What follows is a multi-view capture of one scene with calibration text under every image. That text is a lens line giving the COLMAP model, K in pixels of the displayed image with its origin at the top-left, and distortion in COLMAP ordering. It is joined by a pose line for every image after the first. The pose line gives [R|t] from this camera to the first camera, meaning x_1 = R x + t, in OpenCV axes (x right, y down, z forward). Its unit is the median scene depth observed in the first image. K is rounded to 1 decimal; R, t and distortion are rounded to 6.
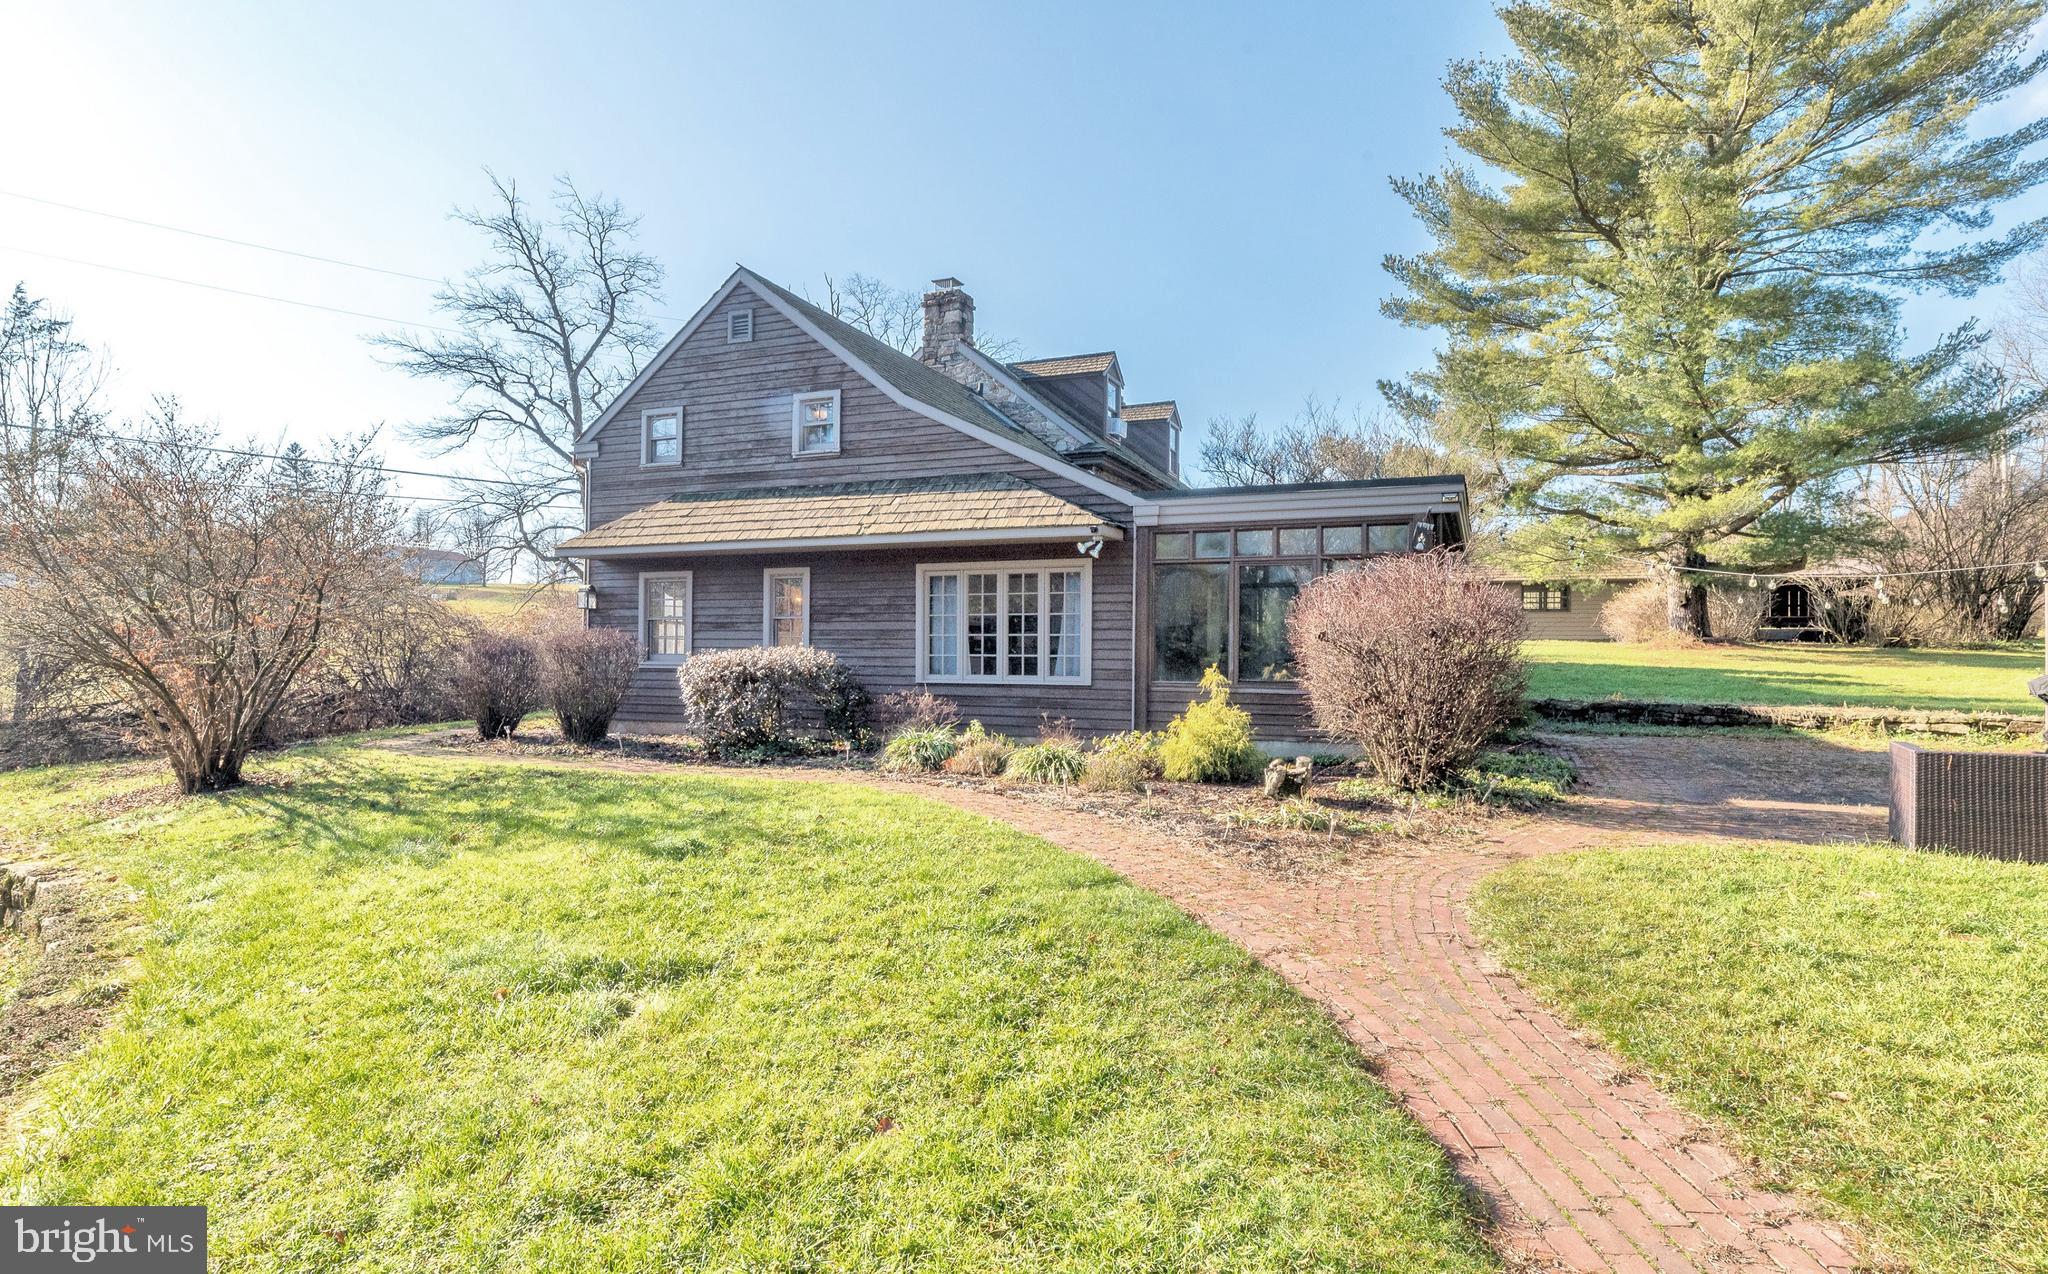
lens RADIAL K [[1070.2, 0, 1028.1], [0, 1070.2, 632.6], [0, 0, 1]] dist [0.013738, -0.001343]
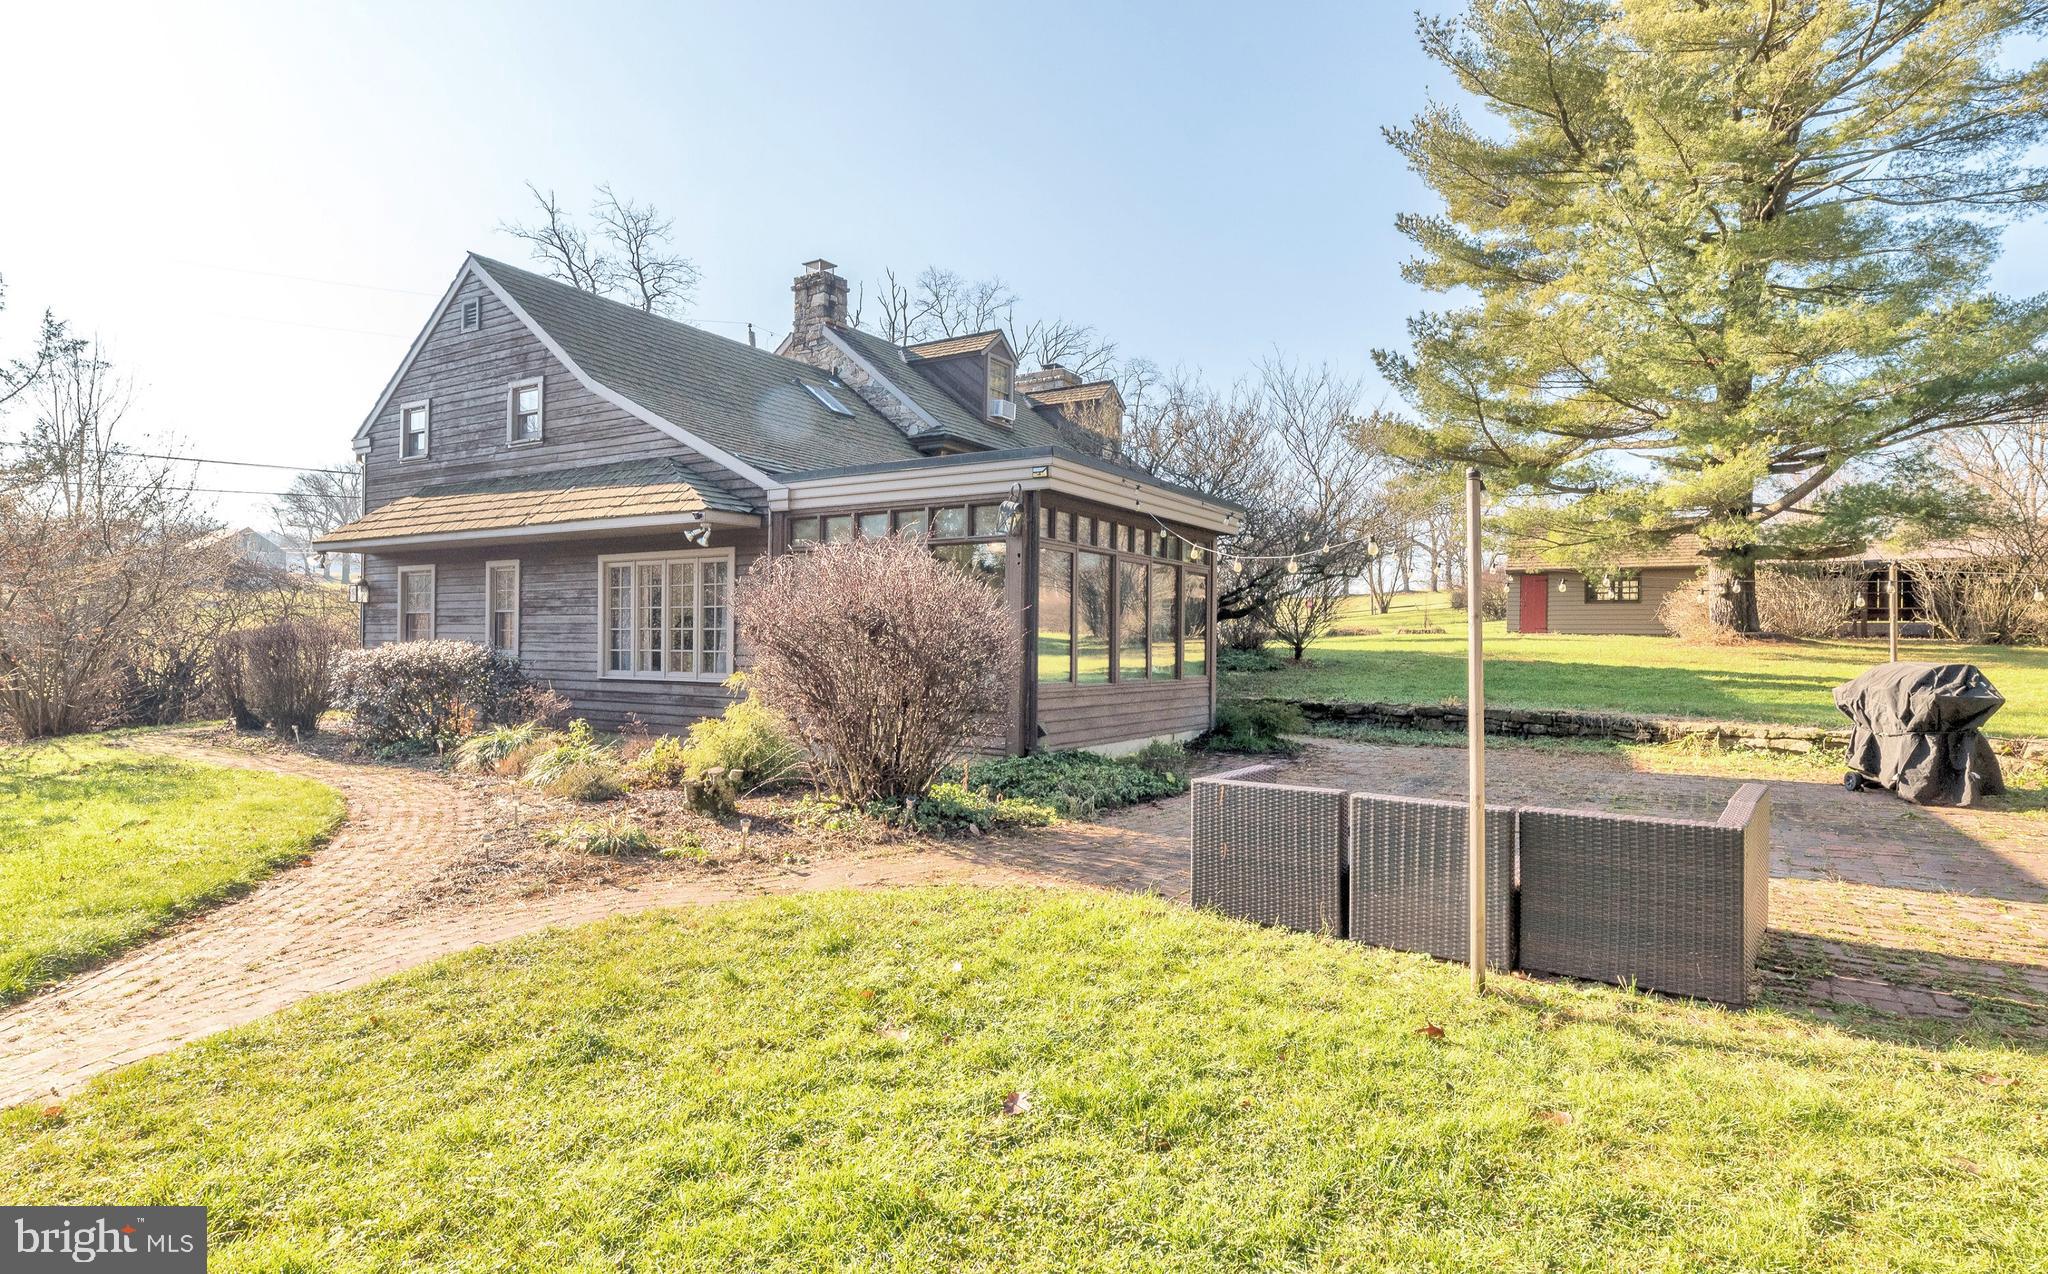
lens RADIAL K [[1070.2, 0, 1021.2], [0, 1070.2, 639.7], [0, 0, 1]] dist [0.013738, -0.001343]
pose [[0.987693, 0.003529, -0.156367, 0.379049], [-0.001368, 0.999902, 0.013927, -0.001747], [0.156401, -0.013542, 0.987601, 0.096692]]
